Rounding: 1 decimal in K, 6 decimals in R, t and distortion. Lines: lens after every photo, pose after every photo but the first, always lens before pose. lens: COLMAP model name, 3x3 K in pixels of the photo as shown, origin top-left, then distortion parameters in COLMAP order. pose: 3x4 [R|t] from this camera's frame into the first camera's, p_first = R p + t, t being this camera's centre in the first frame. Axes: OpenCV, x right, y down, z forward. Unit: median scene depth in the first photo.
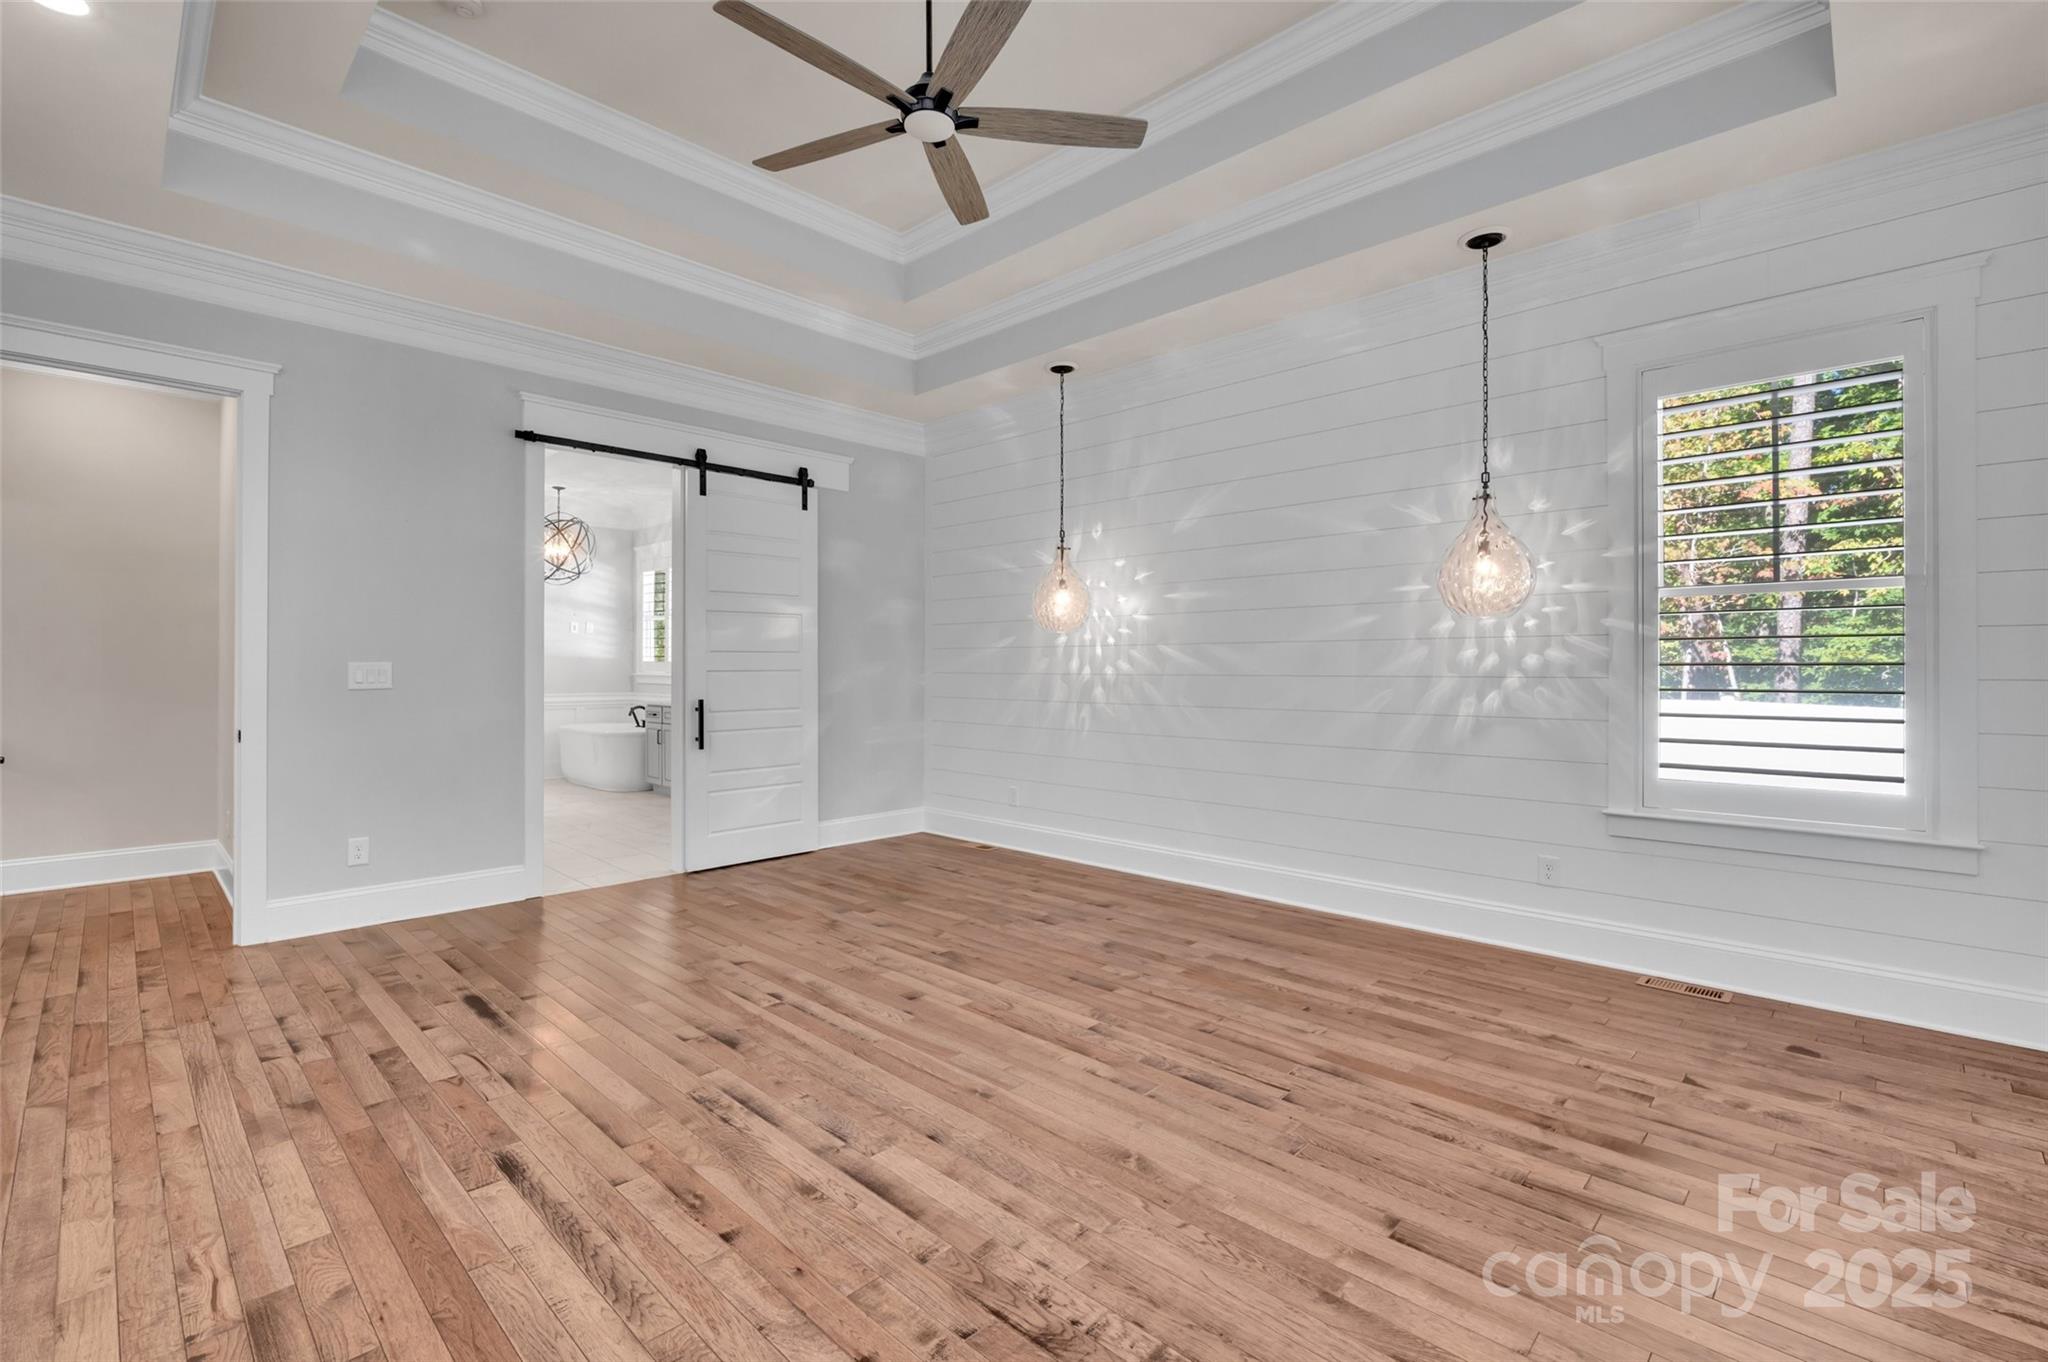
lens RADIAL K [[919.0, 0, 1021.1], [0, 919.0, 665.6], [0, 0, 1]] dist [-0.005086, -0.000906]
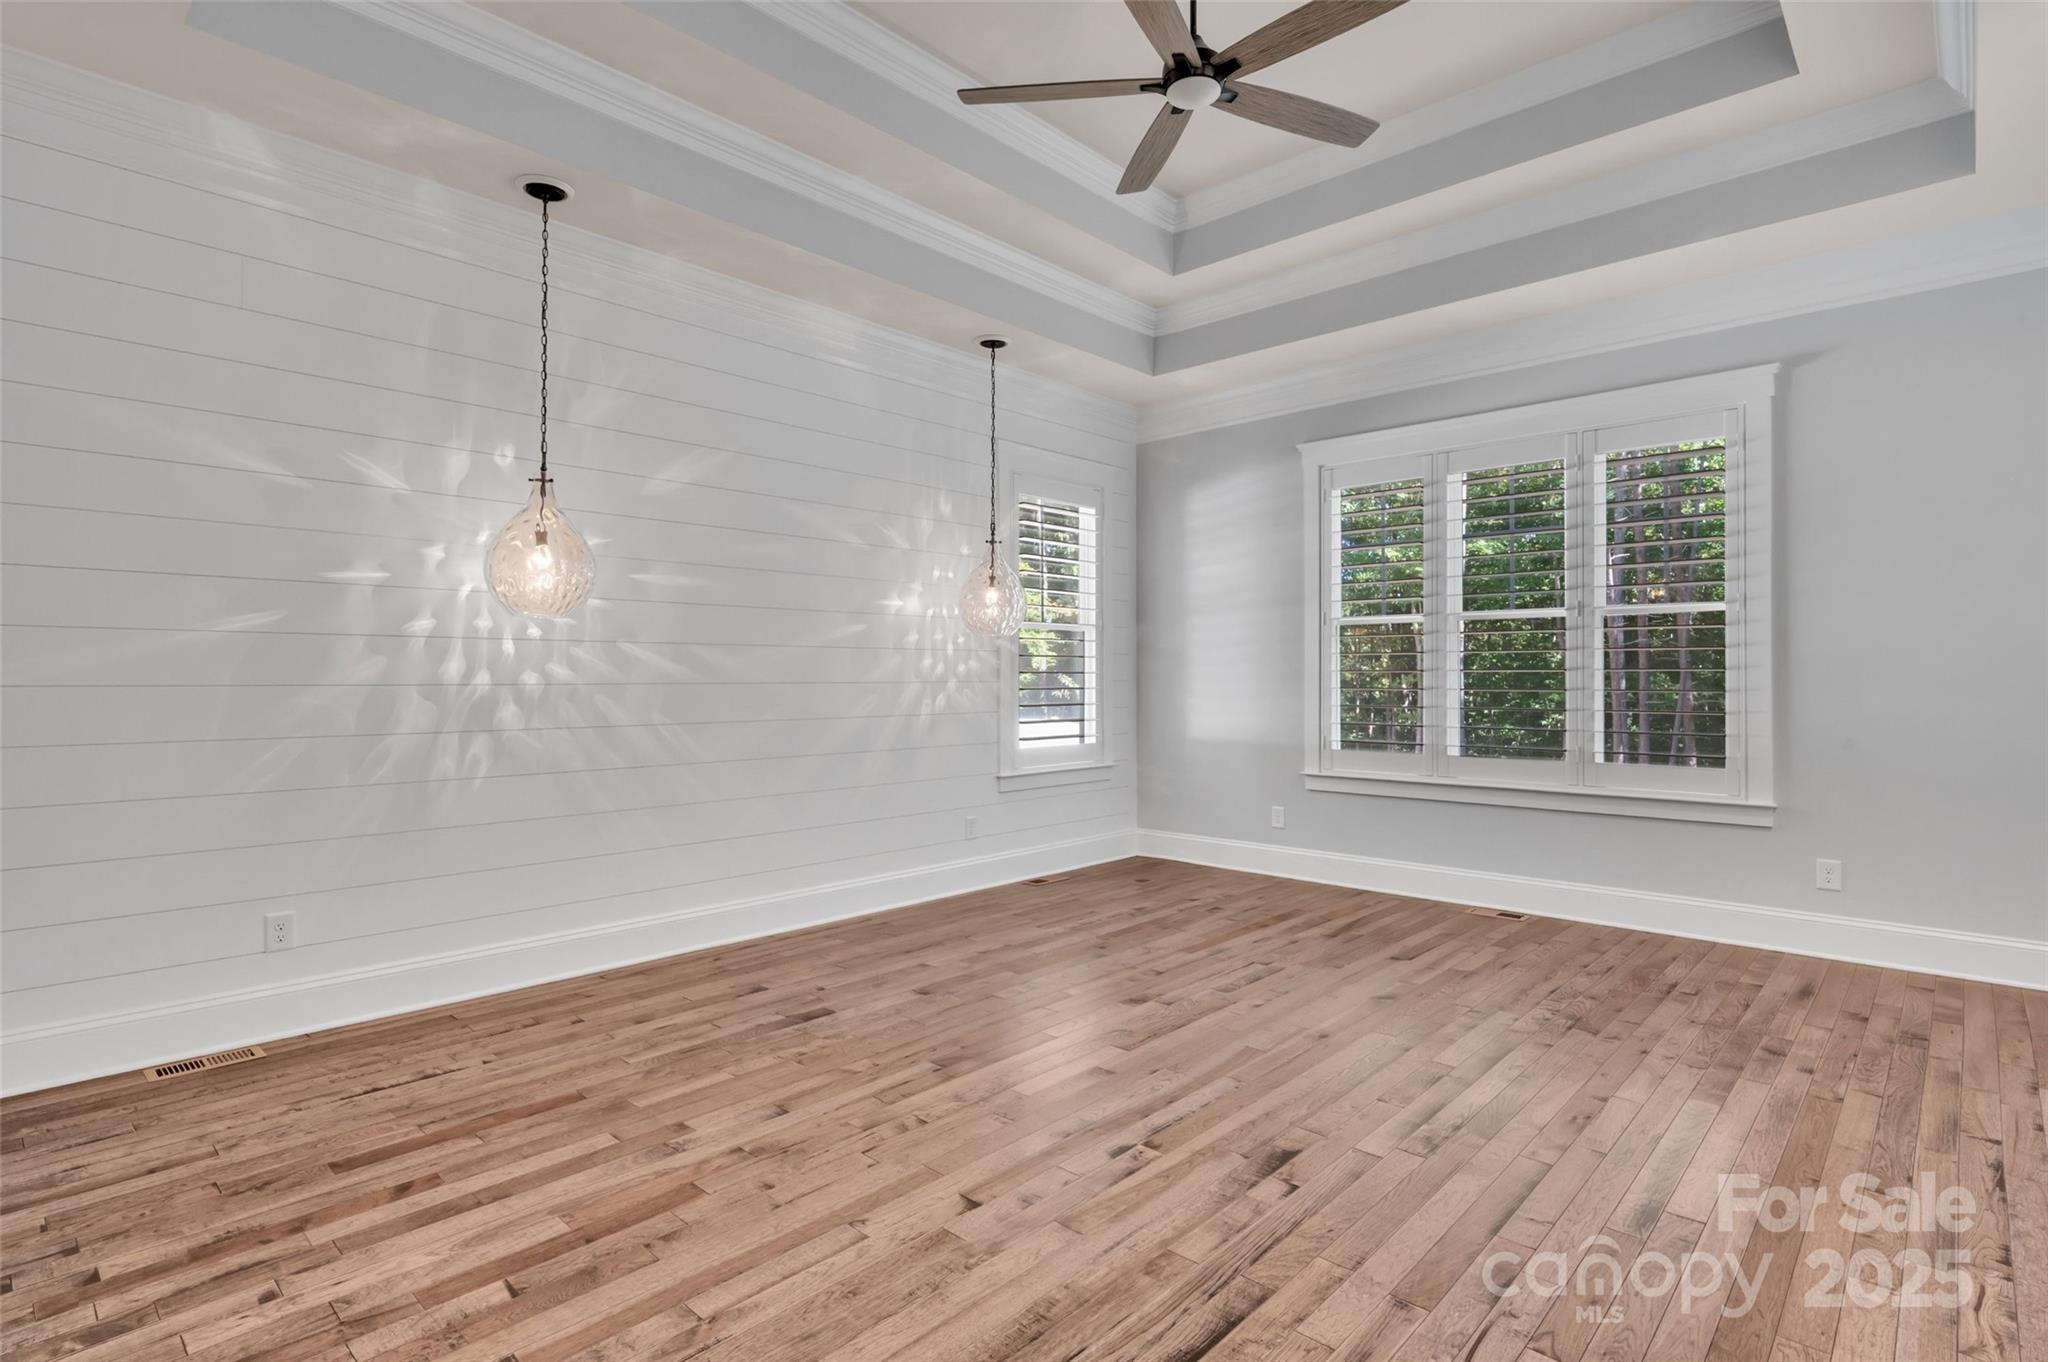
lens RADIAL K [[1034.1, 0, 1026.2], [0, 1034.1, 675.4], [0, 0, 1]] dist [-0.012989, 0.001197]
pose [[-0.036904, 0.001522, 0.999318, -0.877918], [-0.000627, 0.999999, -0.001546, 0.005834], [-0.999319, -0.000684, -0.036903, 0.933176]]
